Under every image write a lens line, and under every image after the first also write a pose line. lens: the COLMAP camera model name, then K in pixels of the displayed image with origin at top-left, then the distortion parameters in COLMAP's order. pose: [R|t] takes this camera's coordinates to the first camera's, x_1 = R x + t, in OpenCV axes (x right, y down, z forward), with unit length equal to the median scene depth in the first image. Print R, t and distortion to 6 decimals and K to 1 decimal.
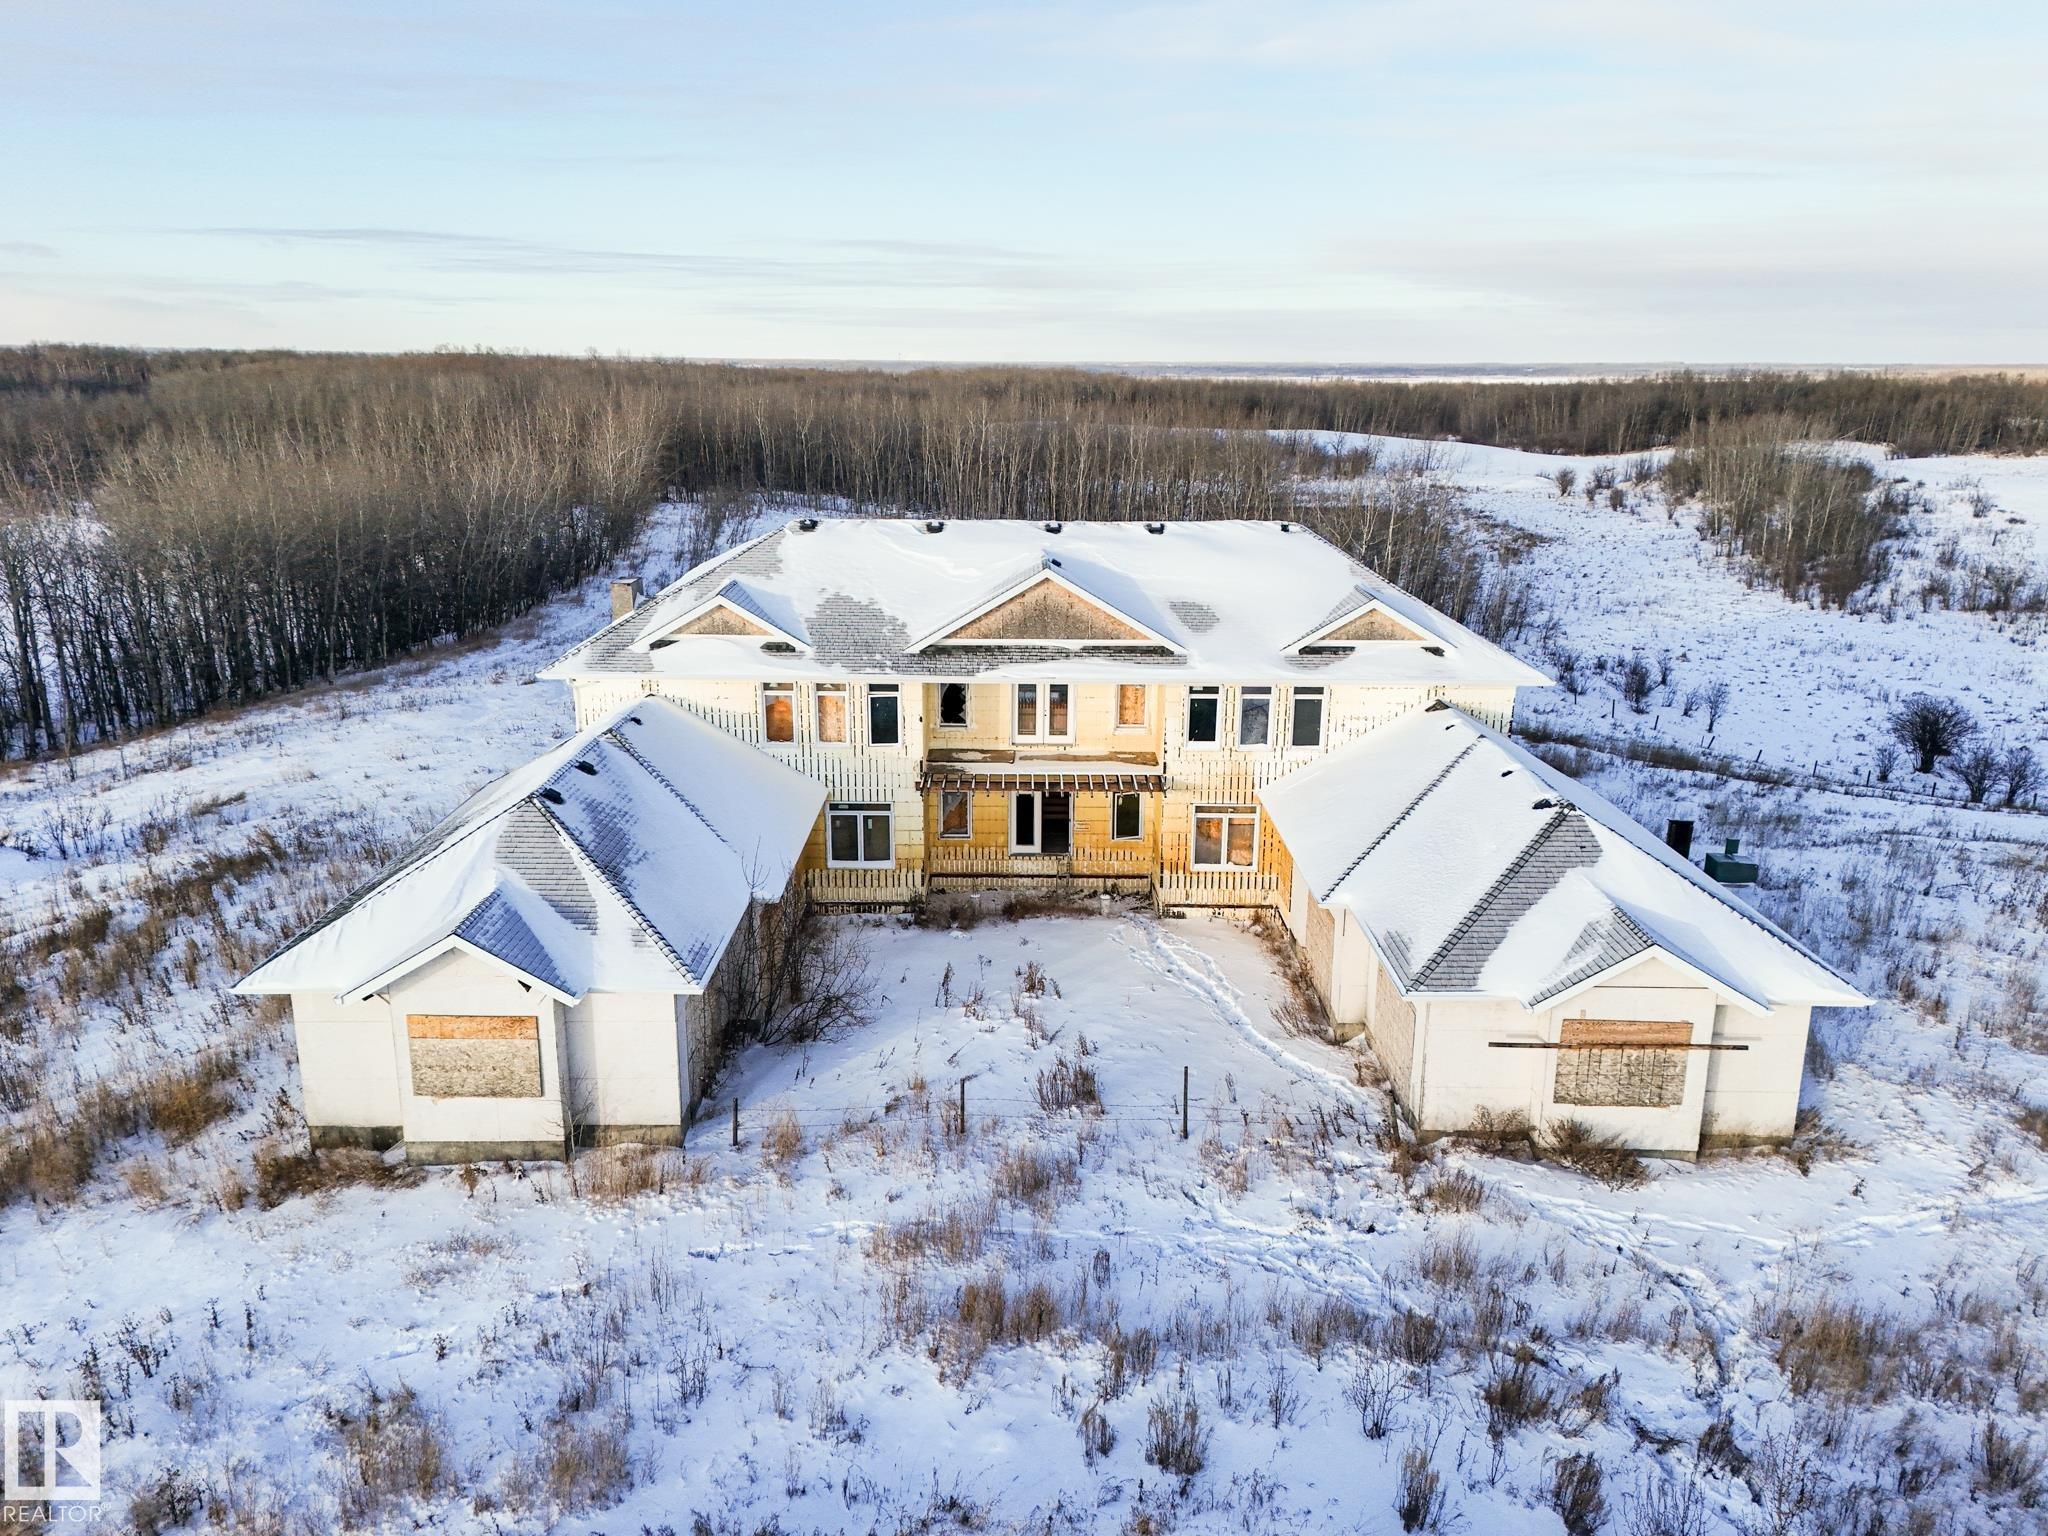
lens RADIAL K [[1485.8, 0, 1024.0], [0, 1485.8, 768.0], [0, 0, 1]] dist [0.115087, -0.132496]
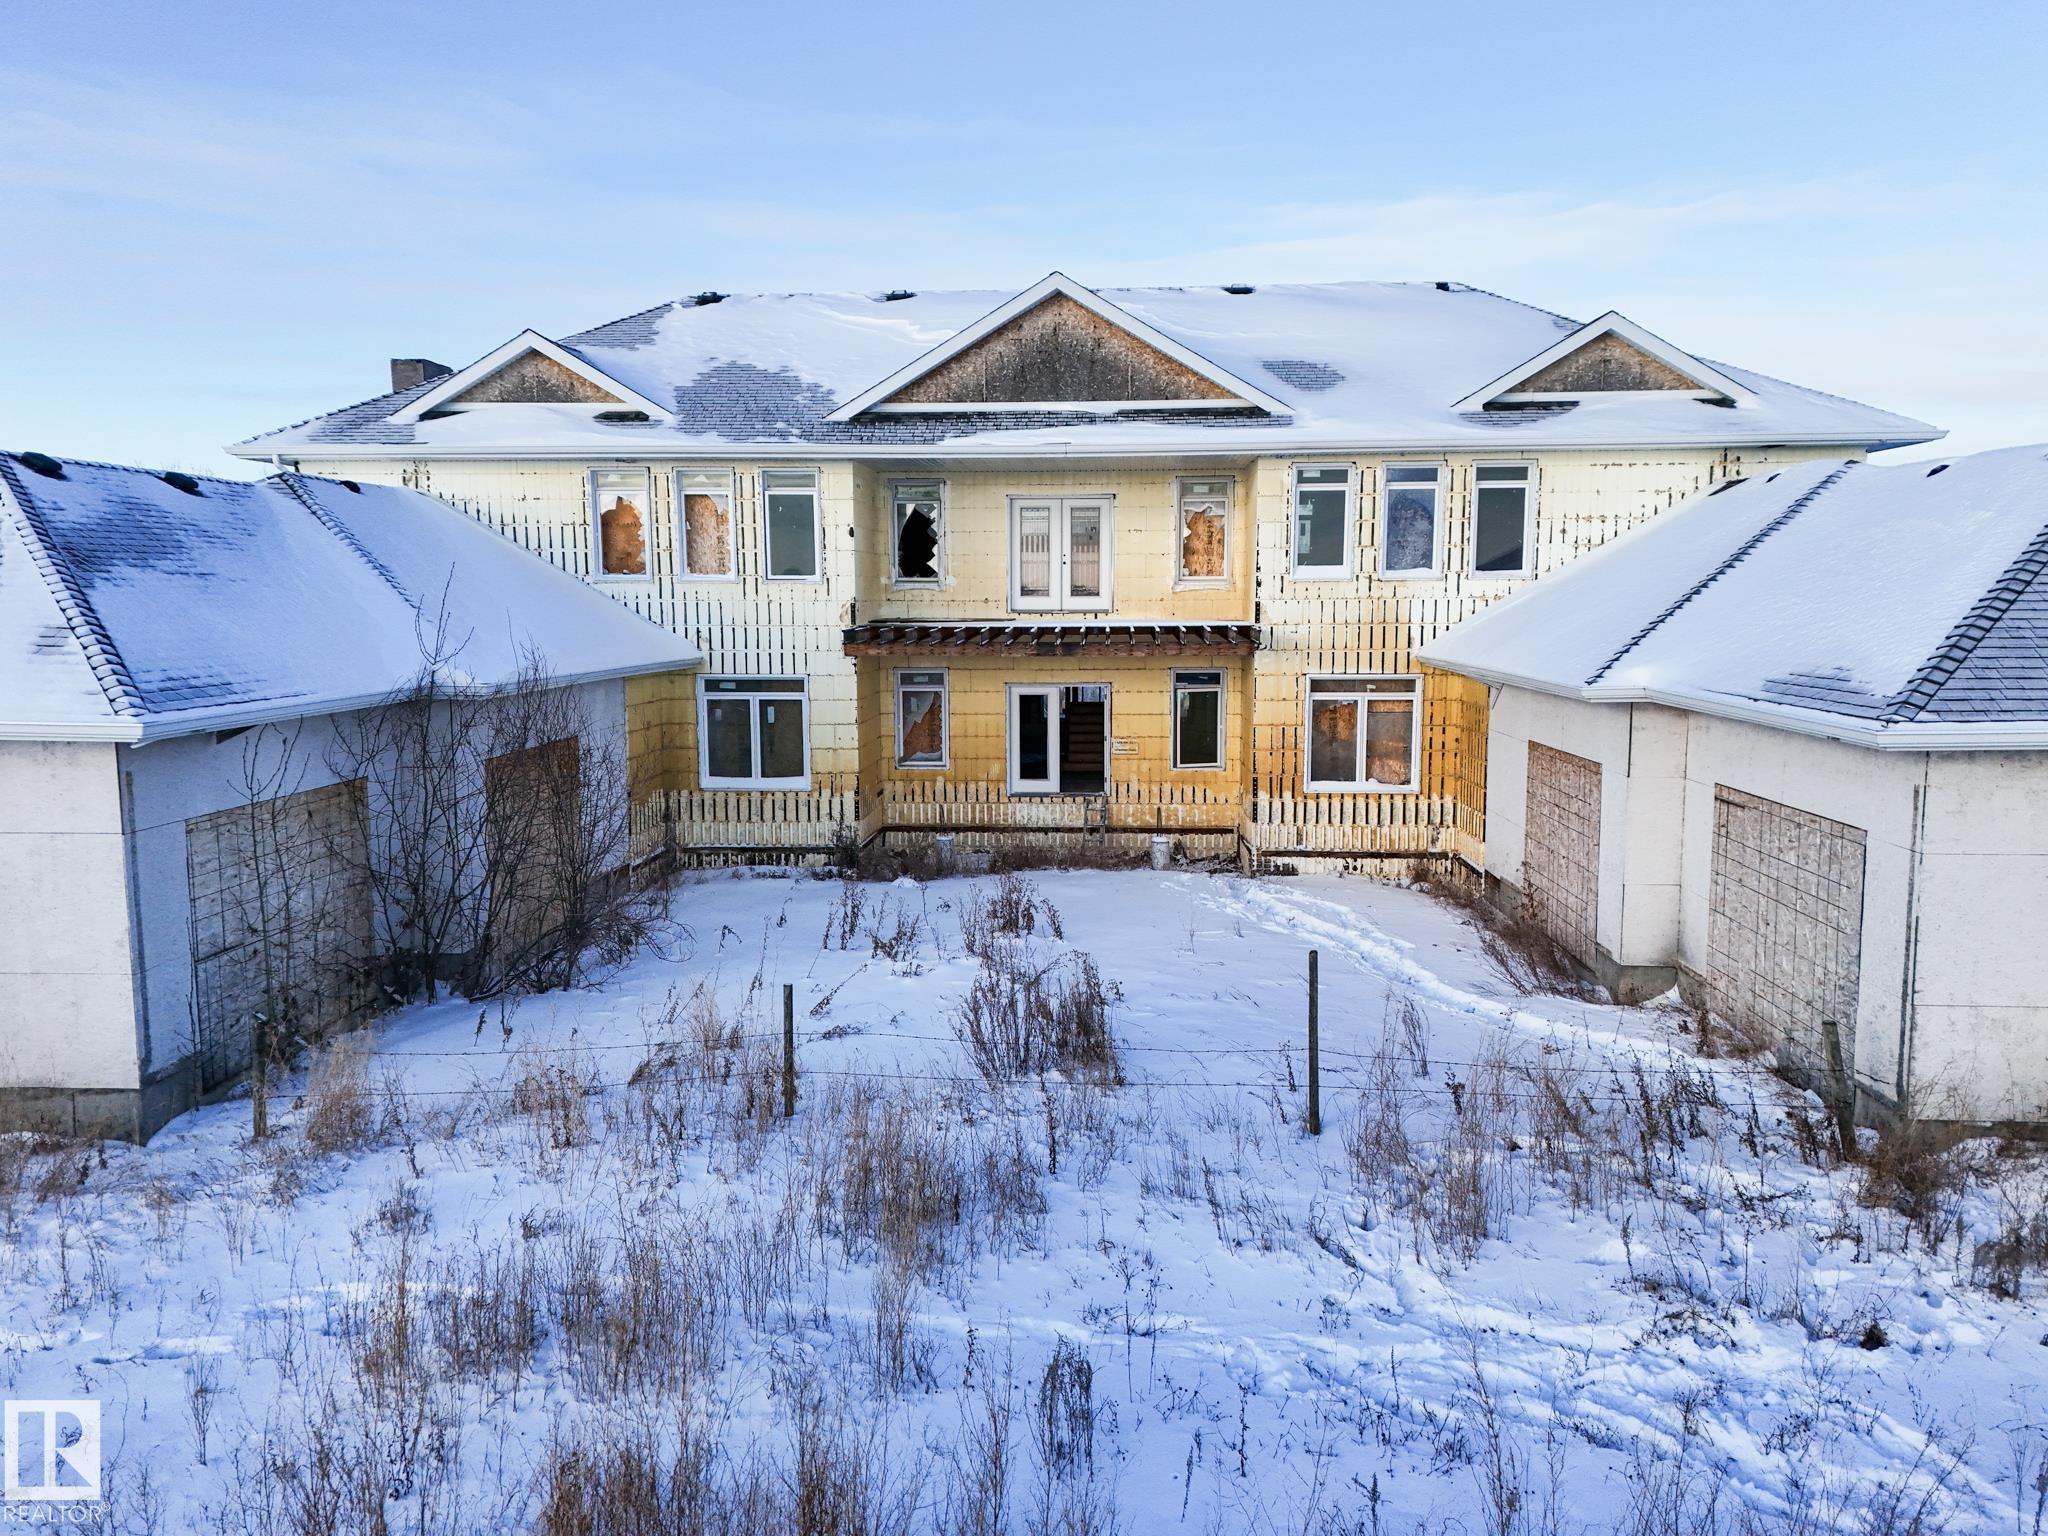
lens RADIAL K [[1489.5, 0, 1025.2], [0, 1489.5, 776.3], [0, 0, 1]] dist [0.086740, -0.063229]
pose [[0.998018, -0.002556, -0.062872, 0.039670], [-0.006564, 0.989493, -0.144434, 0.153954], [0.062580, 0.144561, 0.987515, 0.417375]]
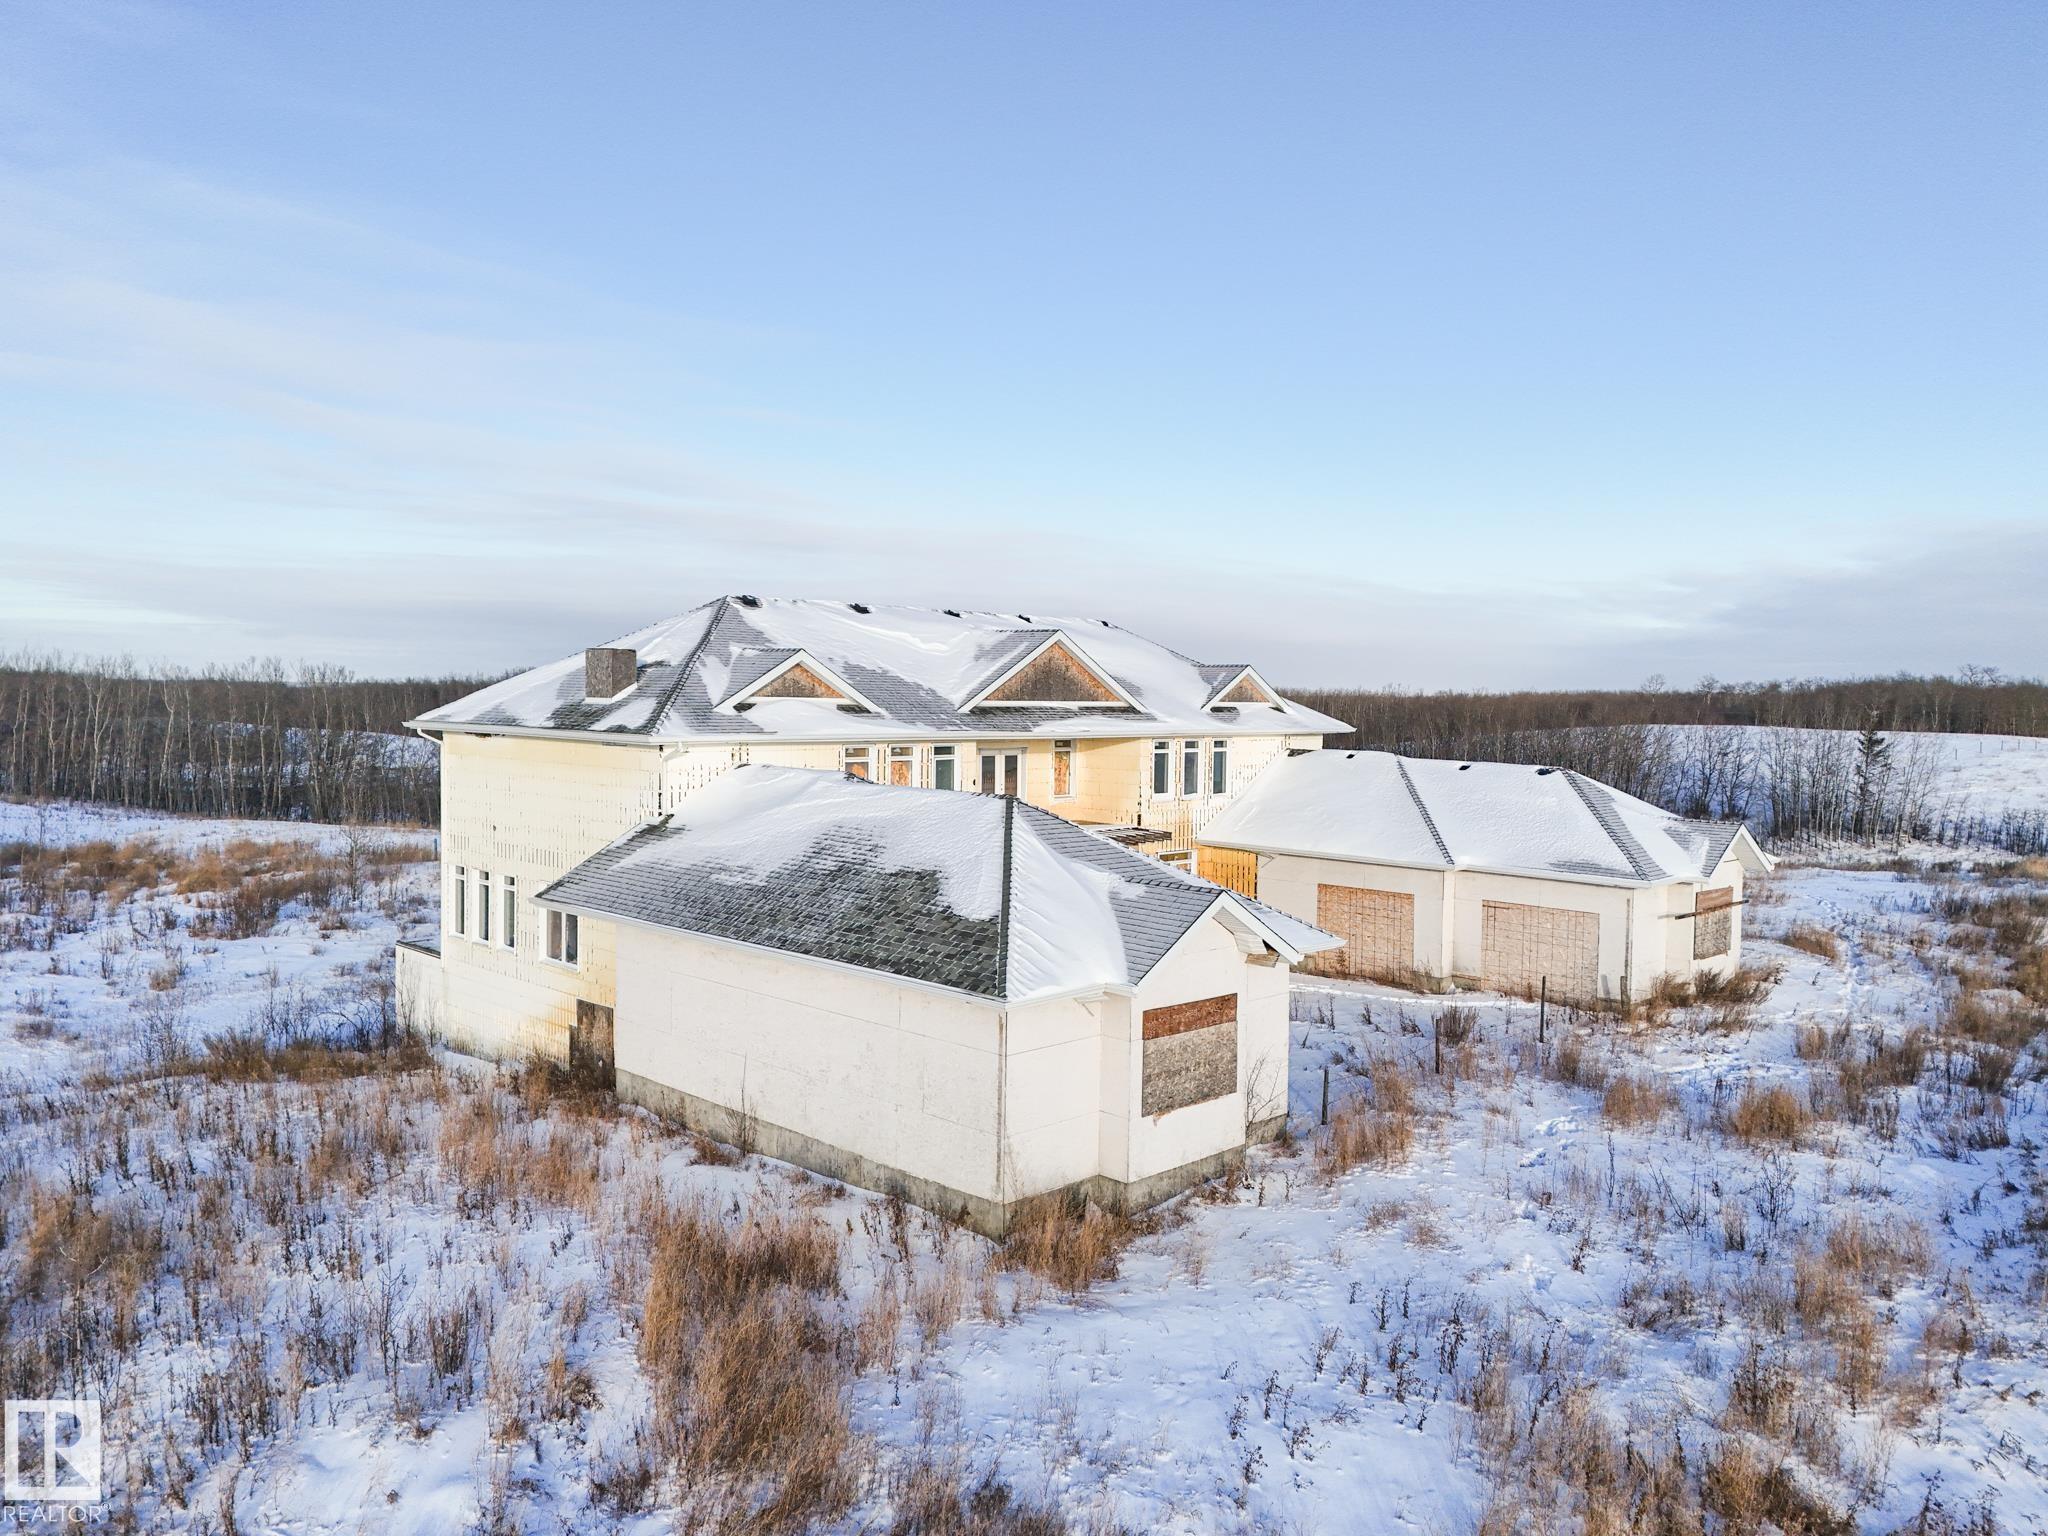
lens RADIAL K [[1480.8, 0, 1024.2], [0, 1480.8, 757.6], [0, 0, 1]] dist [0.109481, -0.125581]
pose [[0.706487, -0.027178, 0.707204, -0.725398], [0.176975, 0.974300, -0.139354, 0.091214], [-0.685241, 0.223609, 0.693140, 0.311449]]
